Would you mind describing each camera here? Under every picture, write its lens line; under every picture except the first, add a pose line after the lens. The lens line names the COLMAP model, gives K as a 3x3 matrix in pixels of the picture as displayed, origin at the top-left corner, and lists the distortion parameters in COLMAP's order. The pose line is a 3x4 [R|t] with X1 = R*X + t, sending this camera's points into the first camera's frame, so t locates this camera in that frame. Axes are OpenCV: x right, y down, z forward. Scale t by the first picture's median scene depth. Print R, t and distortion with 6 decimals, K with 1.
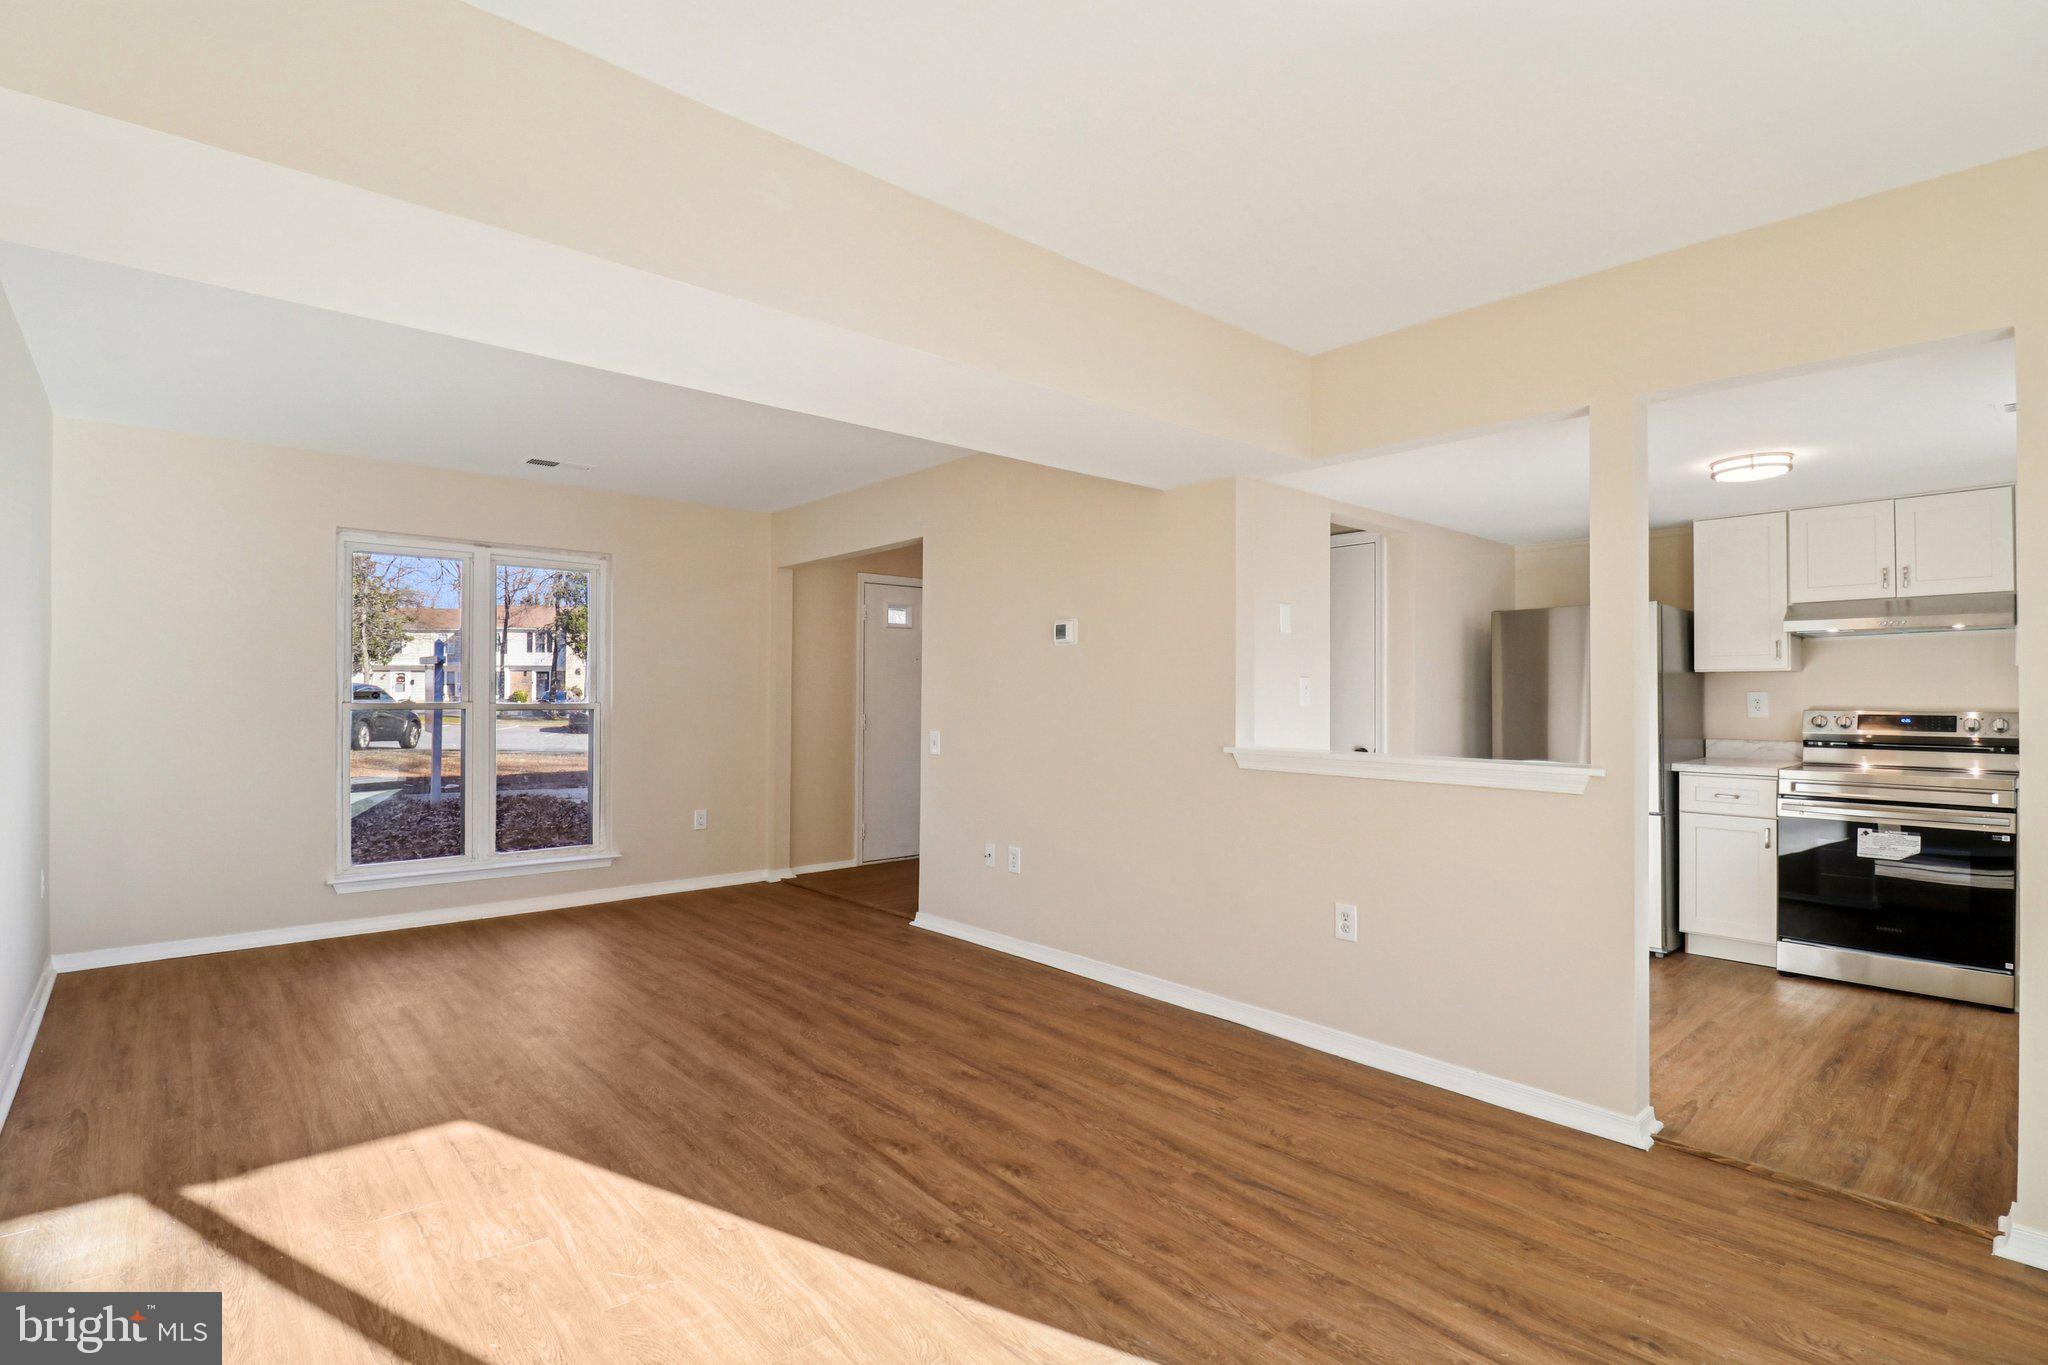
lens RADIAL K [[969.6, 0, 1025.8], [0, 969.6, 678.2], [0, 0, 1]] dist [0.003676, -0.013040]
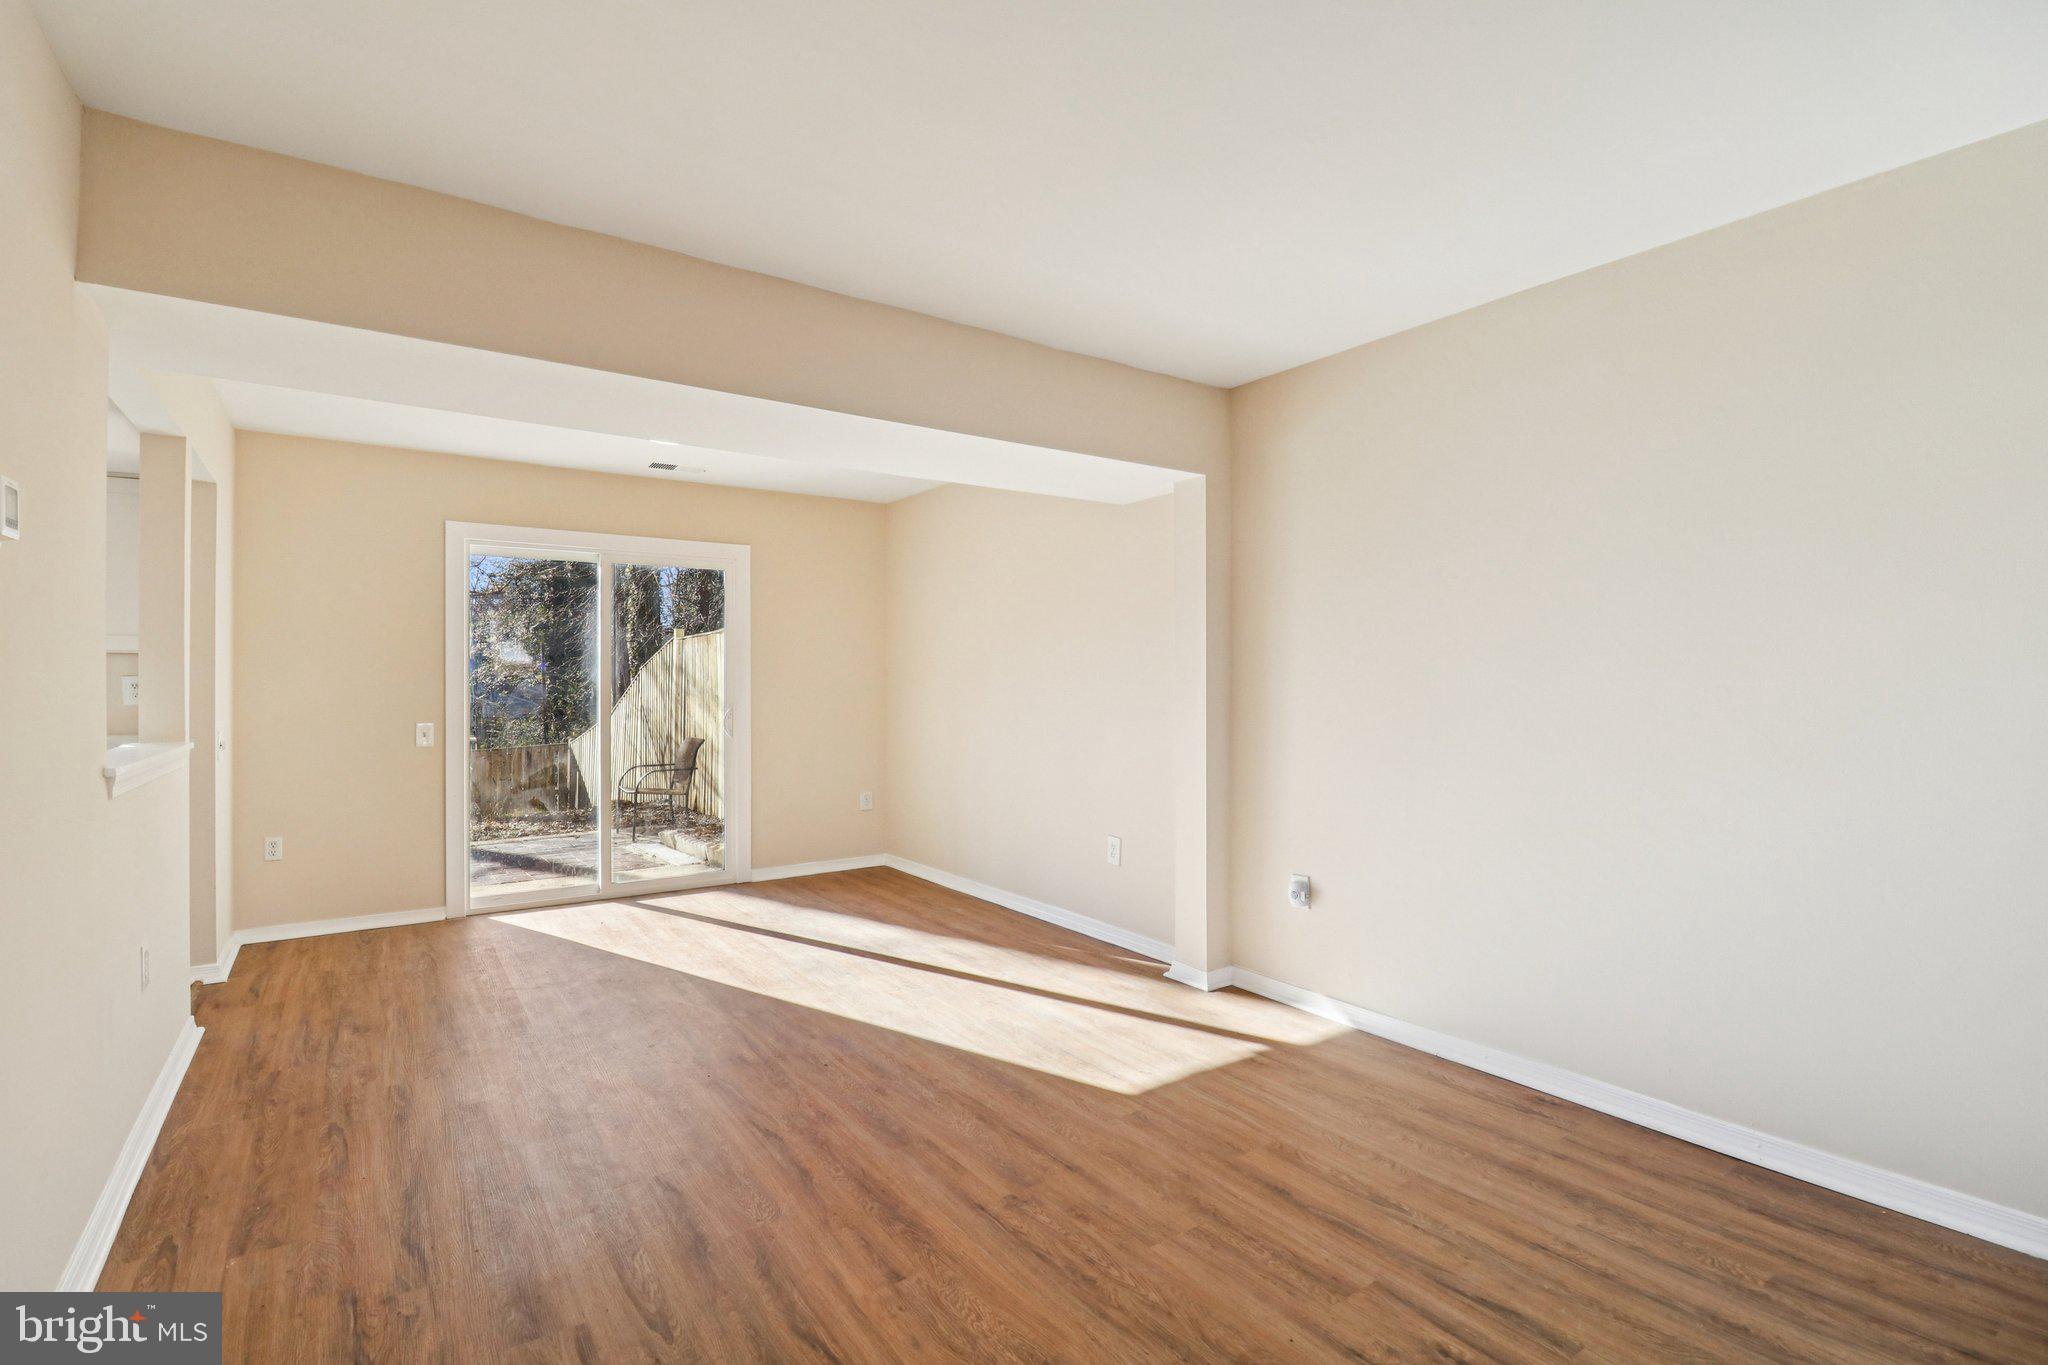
lens RADIAL K [[969.6, 0, 1025.8], [0, 969.6, 678.2], [0, 0, 1]] dist [0.003676, -0.013040]
pose [[-0.992532, 0.003283, 0.121940, -0.572178], [0.000991, 0.999822, -0.018852, 0.028372], [-0.121981, -0.018591, -0.992358, 1.962711]]
